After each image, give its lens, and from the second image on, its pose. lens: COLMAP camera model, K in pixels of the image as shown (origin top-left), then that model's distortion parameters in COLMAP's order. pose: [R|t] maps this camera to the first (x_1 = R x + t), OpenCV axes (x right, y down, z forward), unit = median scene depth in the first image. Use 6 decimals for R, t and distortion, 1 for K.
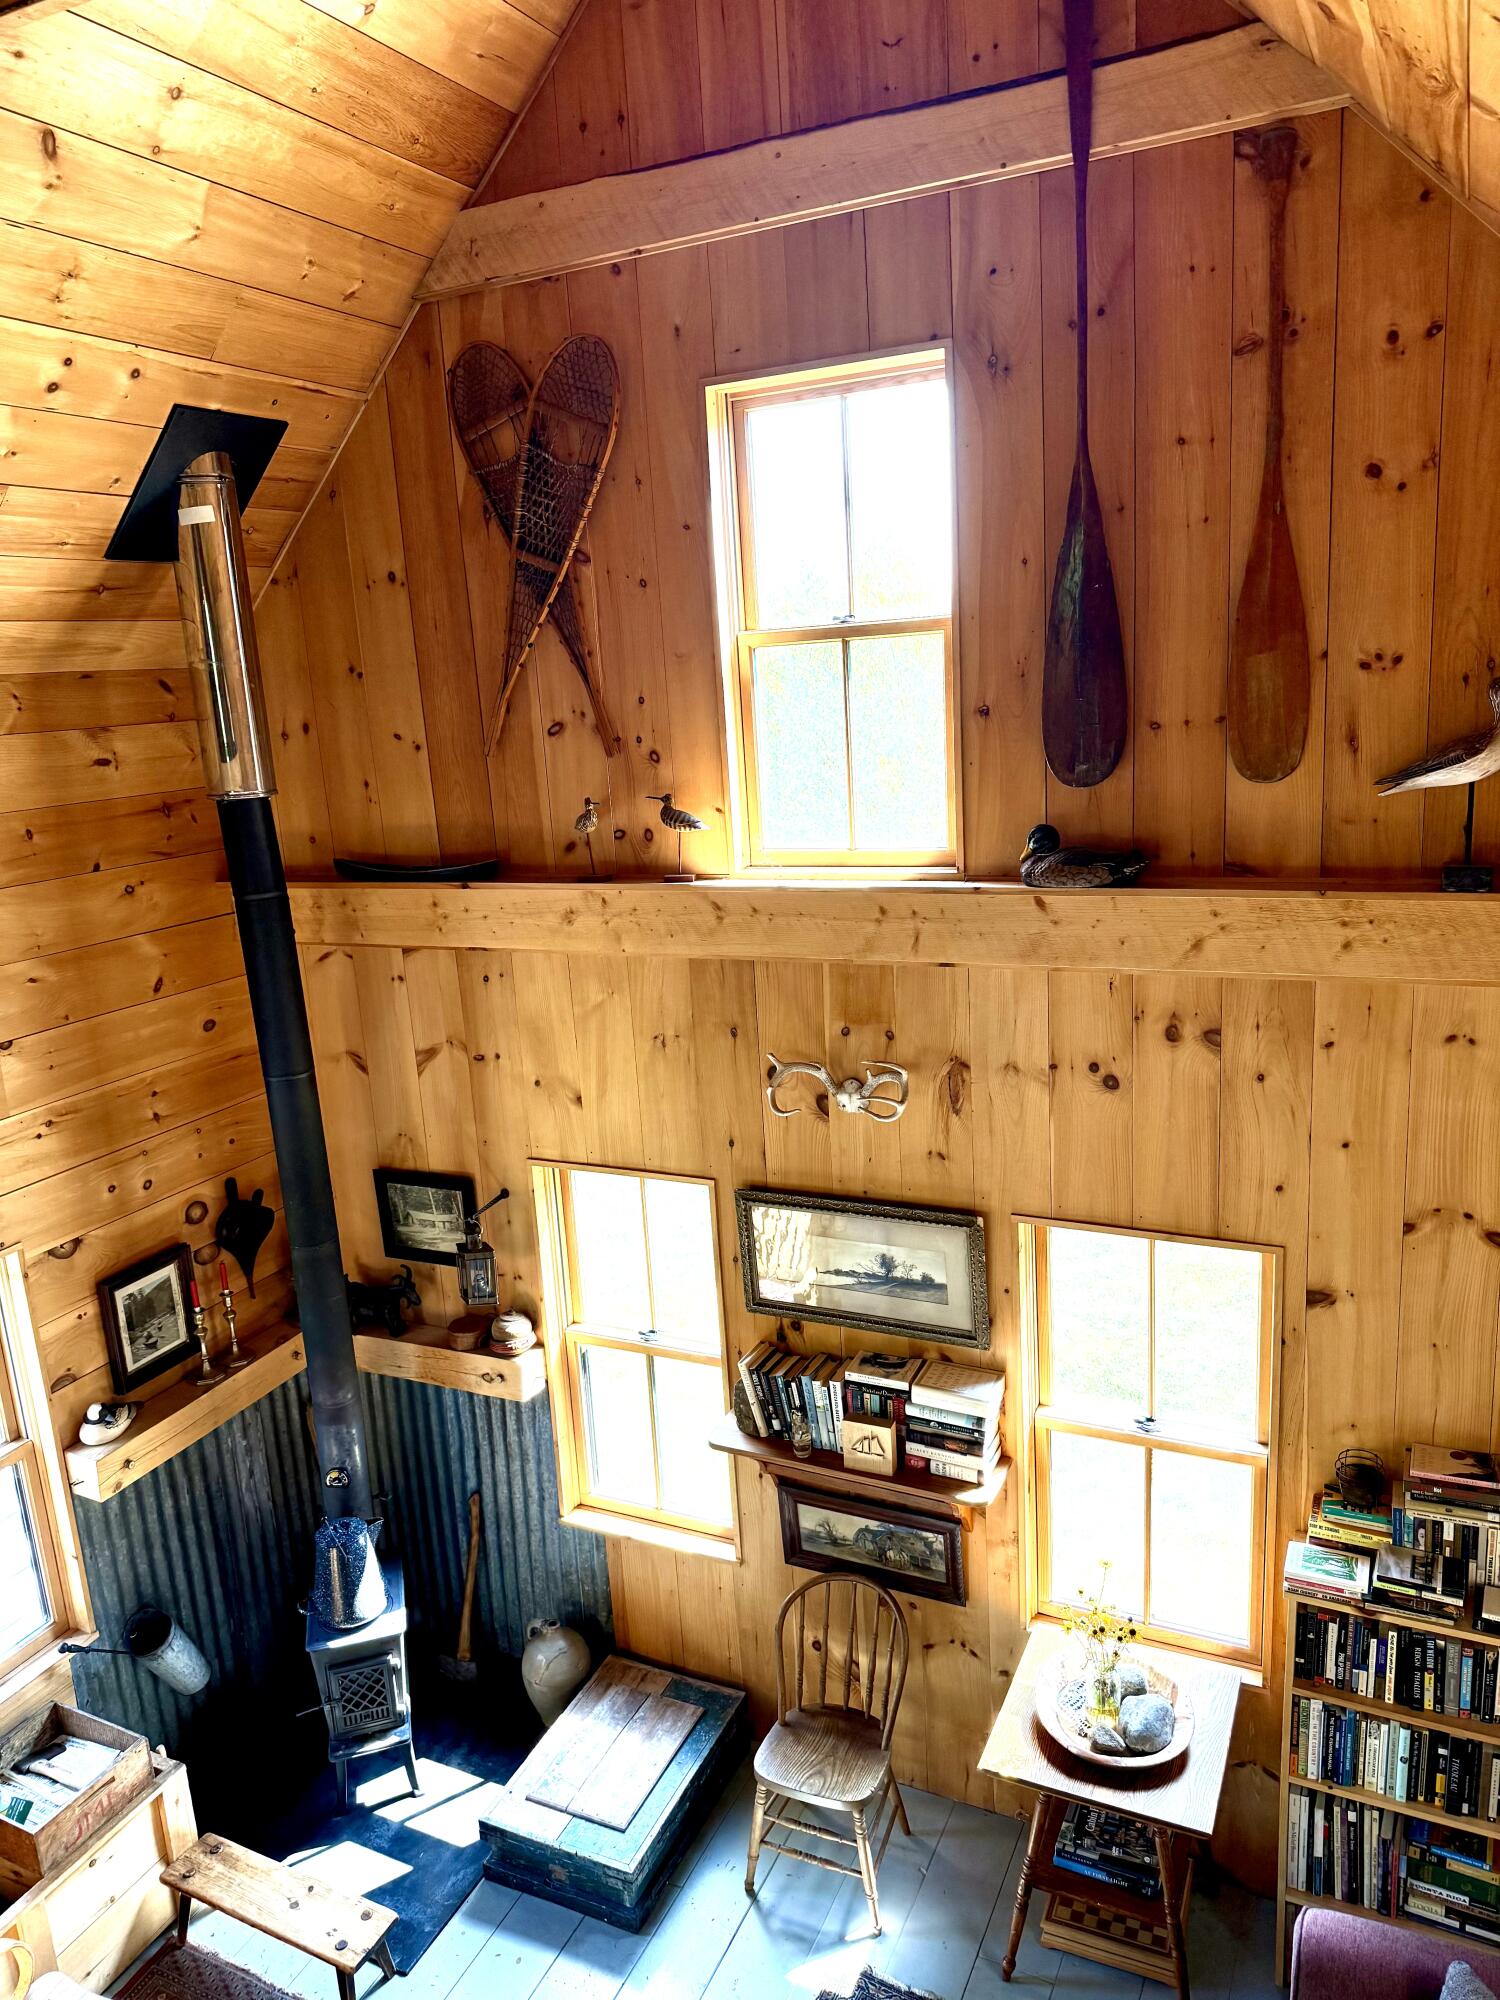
lens RADIAL K [[1381.7, 0, 773.0], [0, 1381.7, 1019.1], [0, 0, 1]] dist [0.017986, -0.025562]
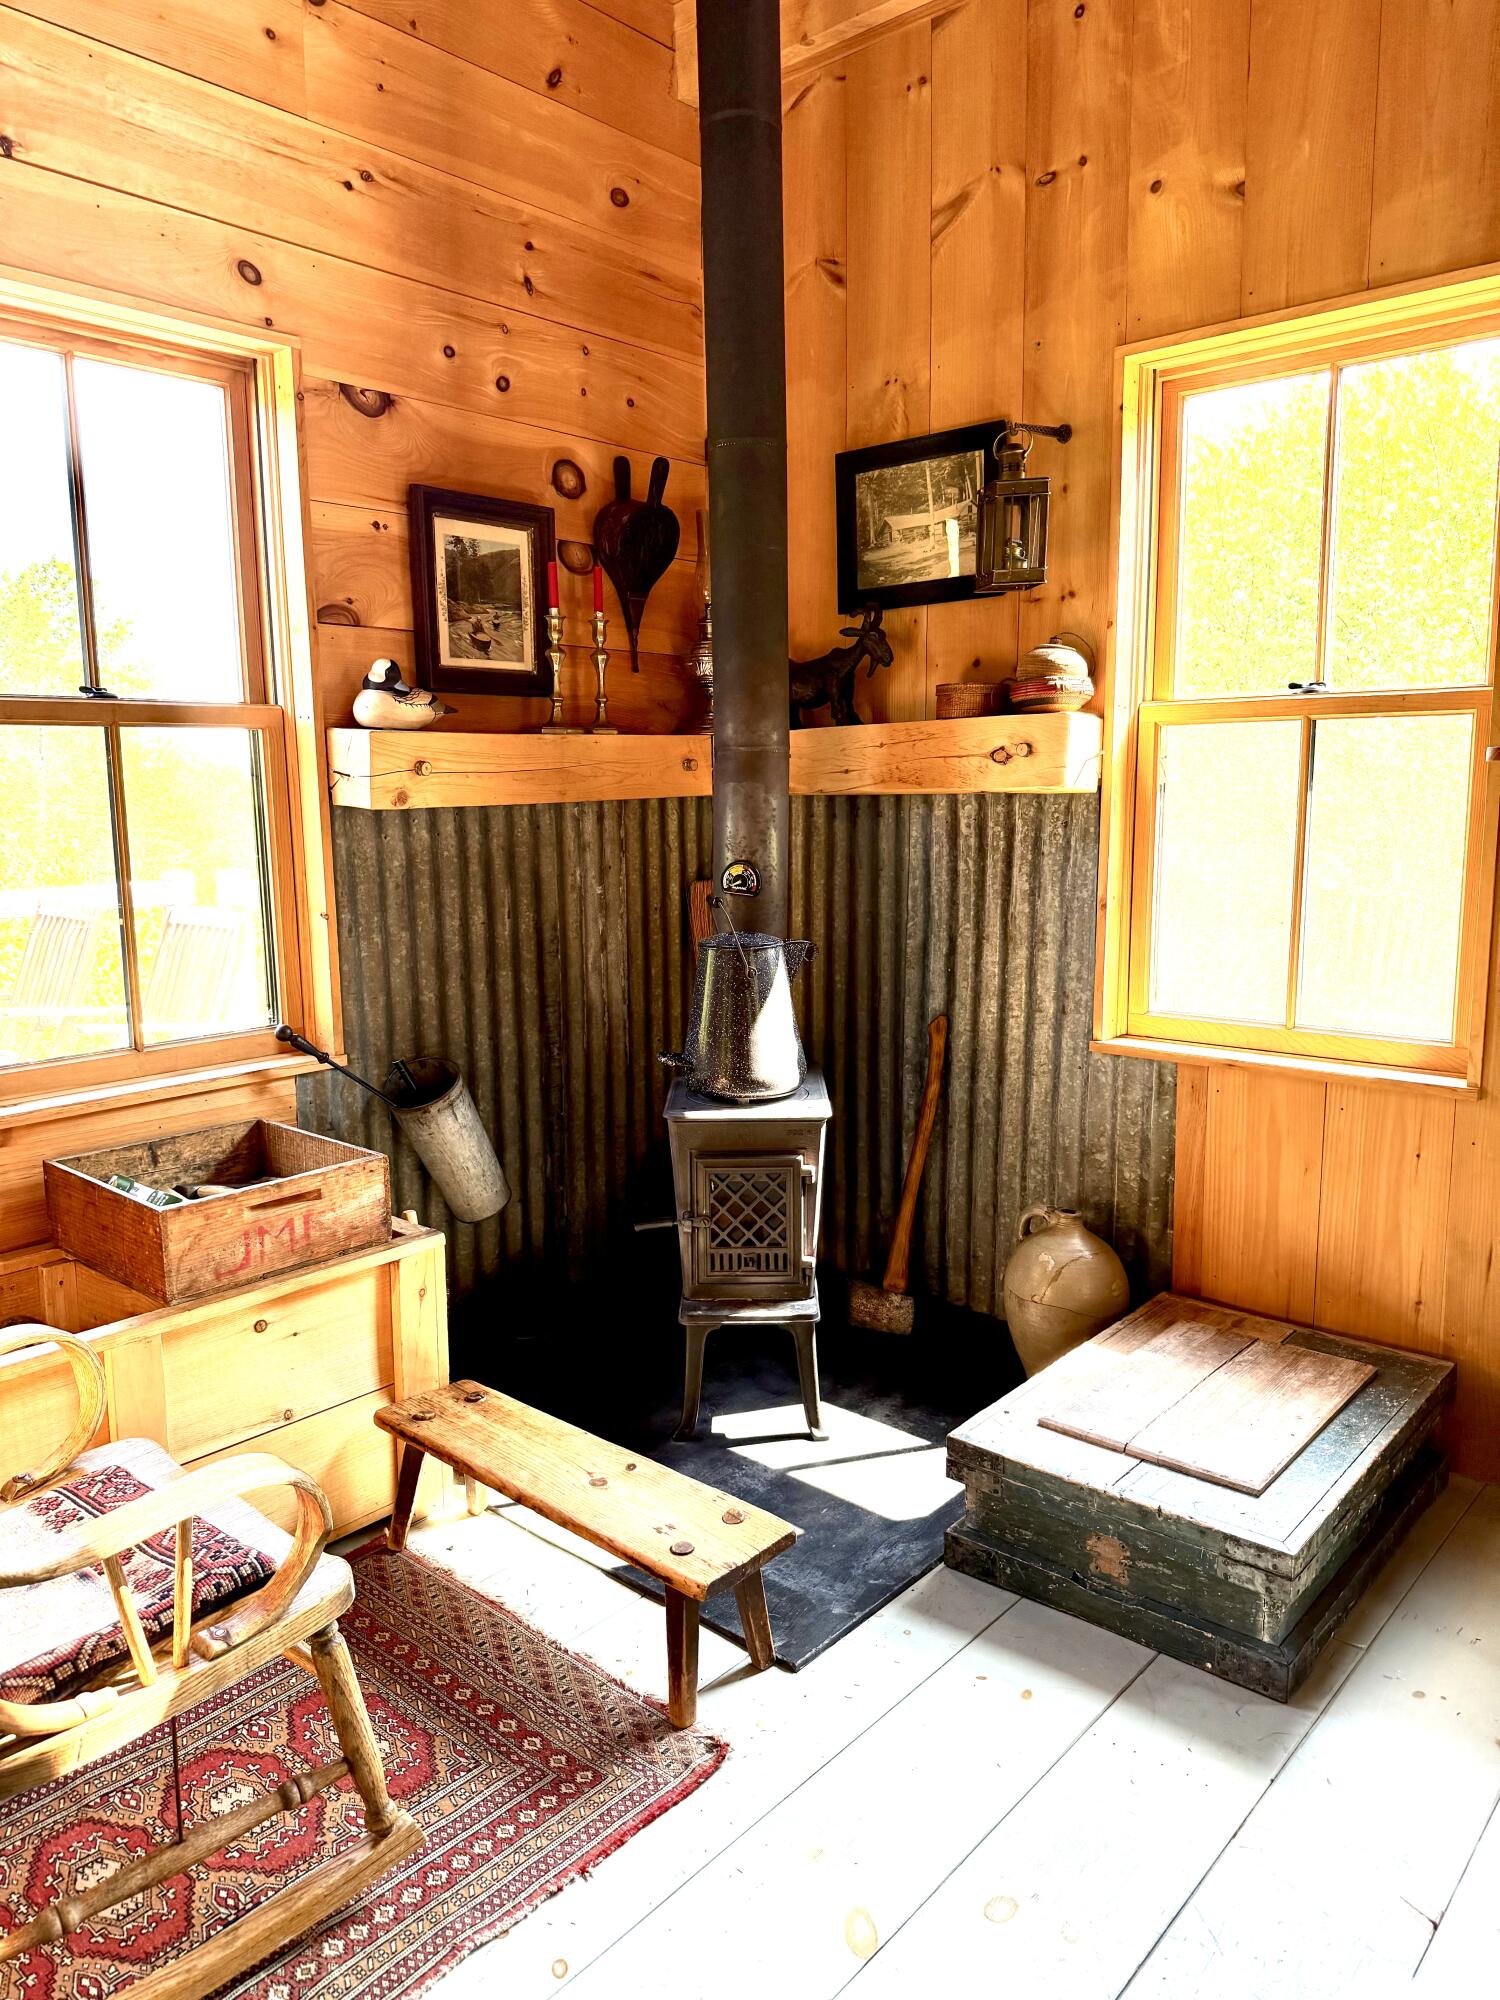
lens RADIAL K [[1381.7, 0, 753.8], [0, 1381.7, 1017.9], [0, 0, 1]] dist [0.017986, -0.025562]
pose [[0.958202, 0.090100, -0.271534, -0.142339], [-0.105170, 0.993591, -0.041437, 0.414185], [0.266060, 0.068262, 0.961537, 0.436531]]
